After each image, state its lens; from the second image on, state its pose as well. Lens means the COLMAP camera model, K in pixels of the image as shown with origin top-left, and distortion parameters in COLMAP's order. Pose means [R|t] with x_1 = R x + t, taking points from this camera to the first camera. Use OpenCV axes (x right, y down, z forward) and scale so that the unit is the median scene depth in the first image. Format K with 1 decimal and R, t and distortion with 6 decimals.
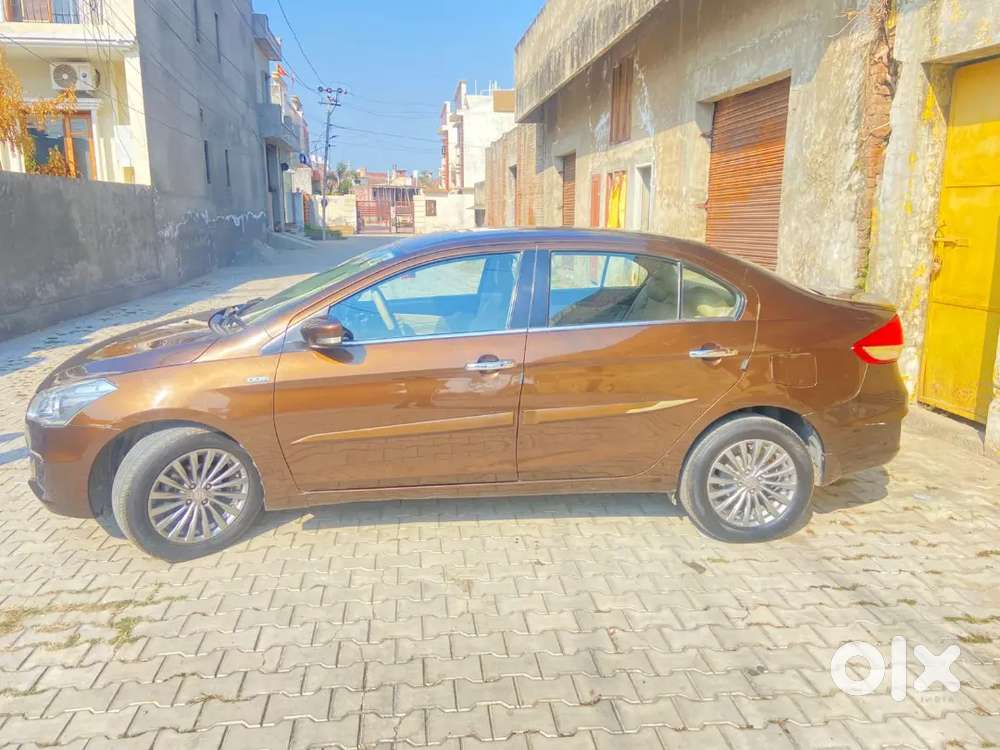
lens RADIAL K [[747.5, 0, 497.4], [0, 747.5, 377.0], [0, 0, 1]] dist [0.086266, -0.108657]
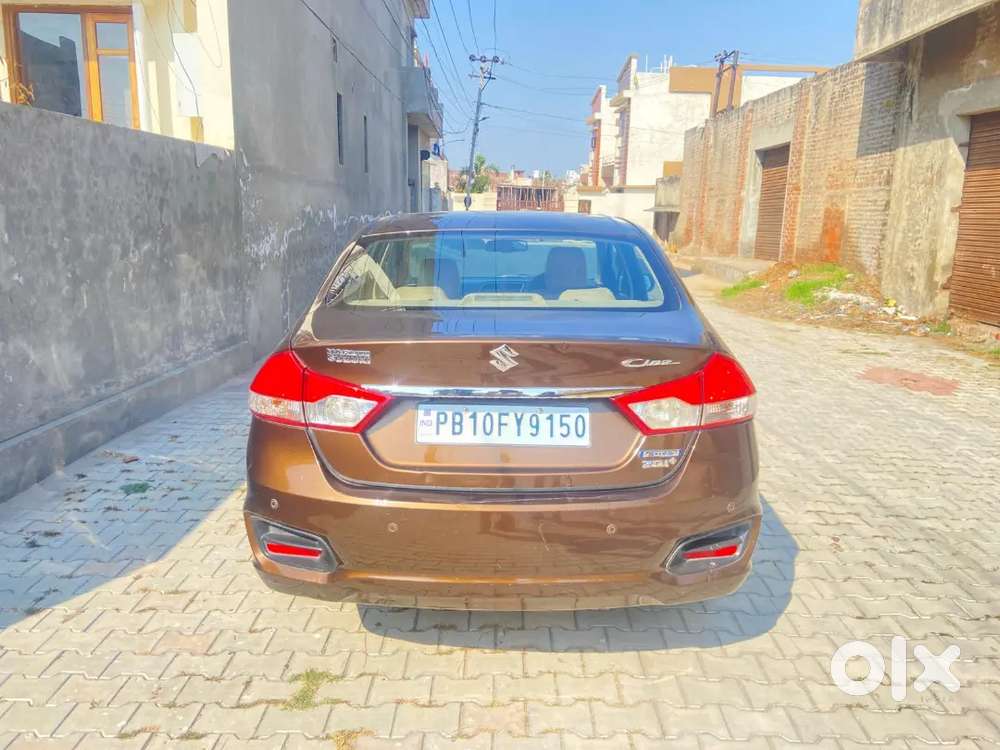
lens RADIAL K [[747.5, 0, 496.2], [0, 747.5, 370.1], [0, 0, 1]] dist [0.086266, -0.108657]
pose [[0.990455, 0.044780, -0.130358, -0.085498], [-0.046364, 0.998883, -0.009144, -0.044640], [0.129803, 0.015100, 0.991425, 0.209053]]
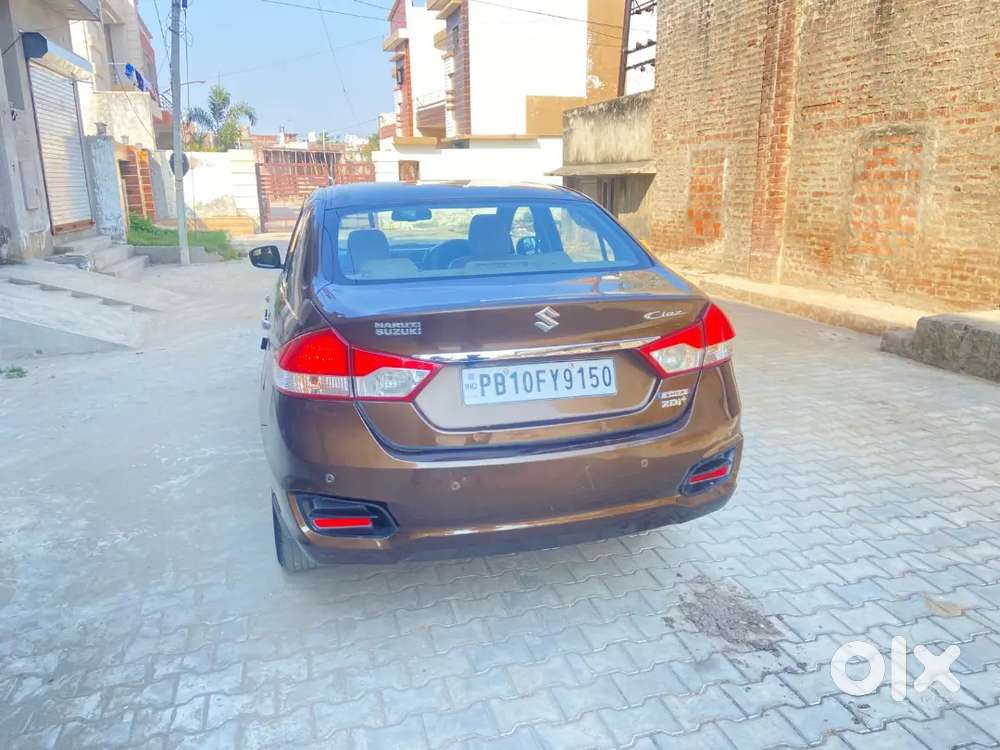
lens RADIAL K [[761.2, 0, 495.9], [0, 761.2, 376.4], [0, 0, 1]] dist [0.071815, -0.003021]
pose [[0.990206, -0.038764, 0.134127, -0.103576], [0.034303, 0.998784, 0.035414, -0.043815], [-0.135337, -0.030466, 0.990331, 0.204190]]
